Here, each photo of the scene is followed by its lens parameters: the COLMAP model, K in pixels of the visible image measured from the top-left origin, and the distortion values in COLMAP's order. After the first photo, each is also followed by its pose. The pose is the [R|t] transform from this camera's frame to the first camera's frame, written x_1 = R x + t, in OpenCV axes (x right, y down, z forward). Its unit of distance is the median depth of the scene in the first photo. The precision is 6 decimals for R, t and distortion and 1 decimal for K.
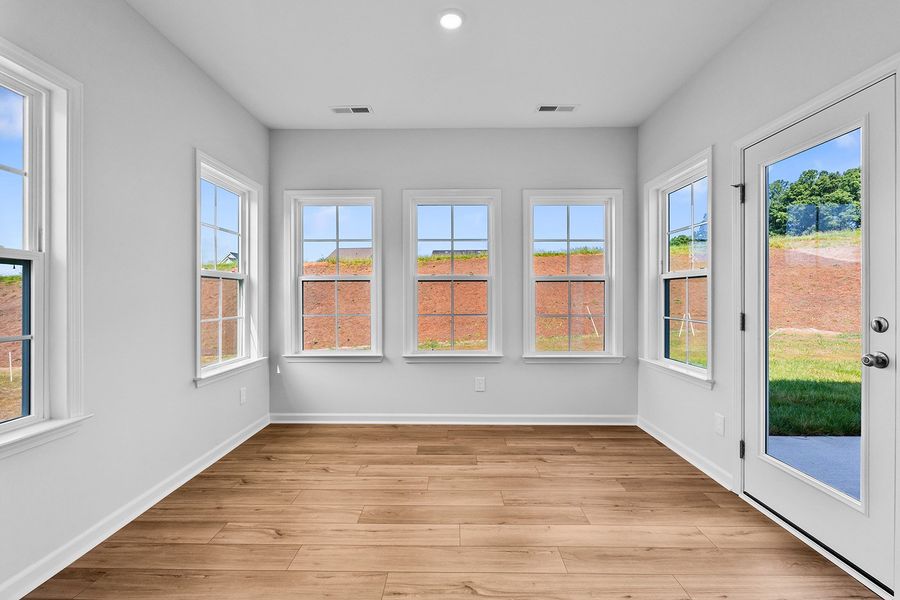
lens RADIAL K [[394.4, 0, 450.0], [0, 394.4, 300.0], [0, 0, 1]] dist [-0.004866, 0.000166]
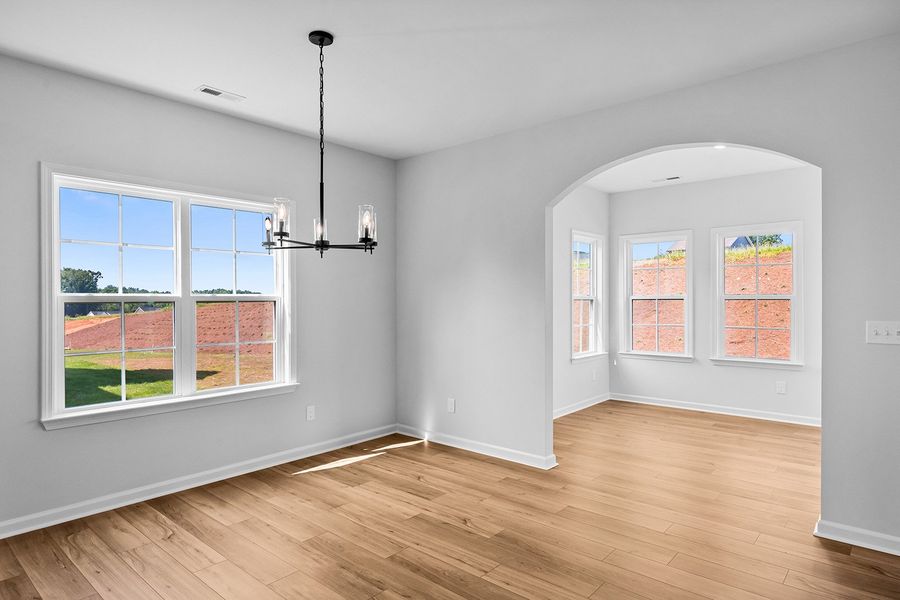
lens RADIAL K [[507.2, 0, 450.0], [0, 507.2, 300.0], [0, 0, 1]] dist [-0.001379, 0.000152]
pose [[0.756645, -0.000932, -0.653825, 0.326468], [-0.003832, 0.999975, -0.005860, -0.036831], [0.653815, 0.006939, 0.756623, -0.817337]]
